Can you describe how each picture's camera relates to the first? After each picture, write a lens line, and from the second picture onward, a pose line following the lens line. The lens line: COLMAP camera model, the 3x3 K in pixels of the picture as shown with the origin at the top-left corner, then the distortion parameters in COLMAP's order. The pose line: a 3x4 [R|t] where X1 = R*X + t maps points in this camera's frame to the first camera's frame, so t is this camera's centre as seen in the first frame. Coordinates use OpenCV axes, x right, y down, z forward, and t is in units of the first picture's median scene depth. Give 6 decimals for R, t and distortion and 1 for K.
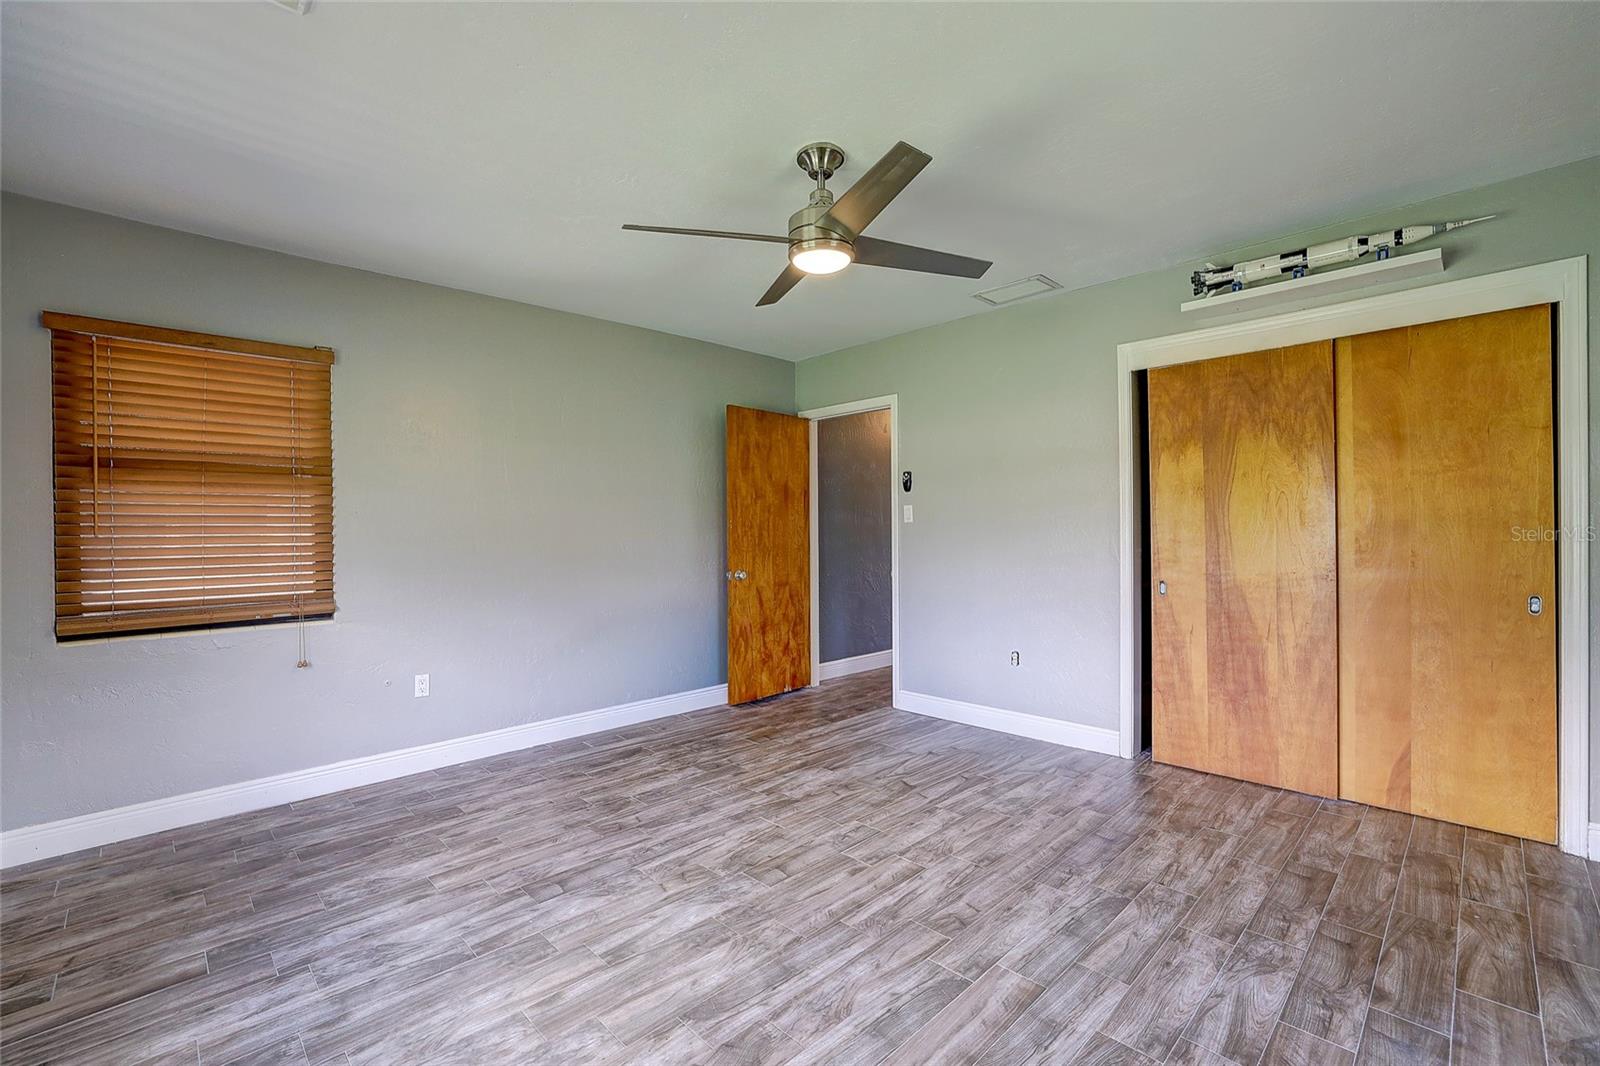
lens RADIAL K [[687.2, 0, 797.2], [0, 687.2, 533.0], [0, 0, 1]] dist [-0.048460, 0.019067]
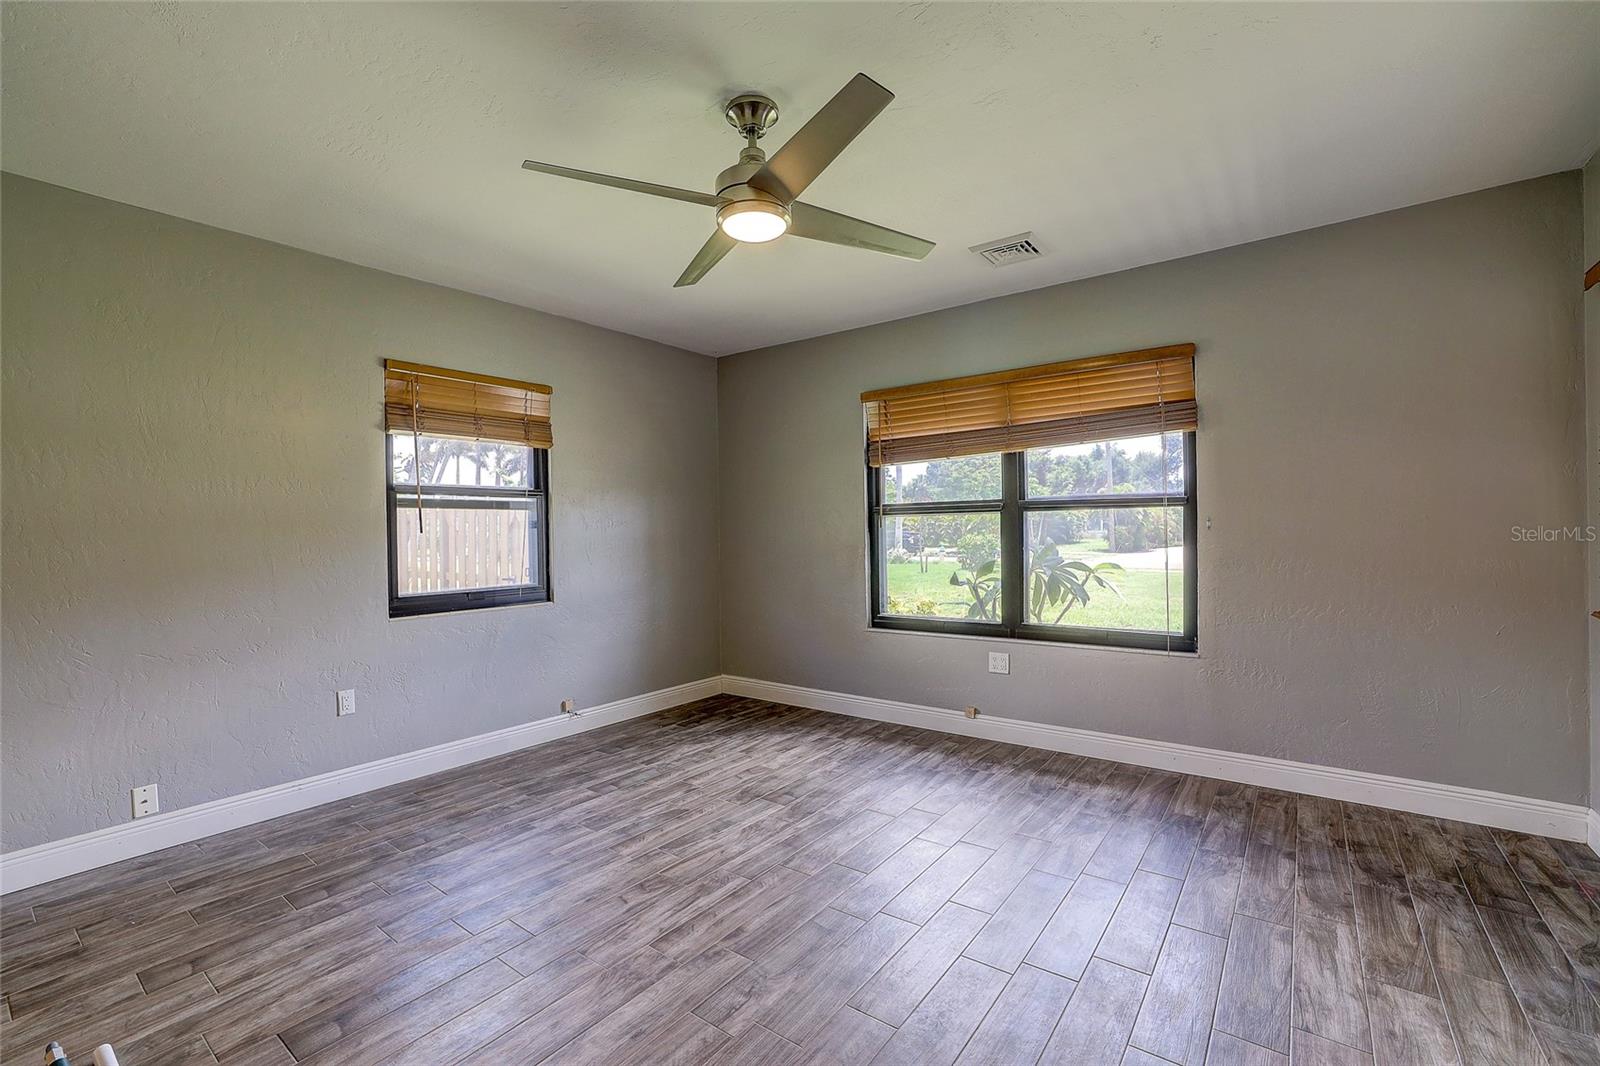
lens RADIAL K [[687.2, 0, 797.2], [0, 687.2, 533.0], [0, 0, 1]] dist [-0.048460, 0.019067]
pose [[-0.988261, 0.027785, -0.150228, 0.142391], [0.026964, 0.999608, 0.007502, -0.005839], [0.150377, 0.003364, -0.988623, 2.134706]]
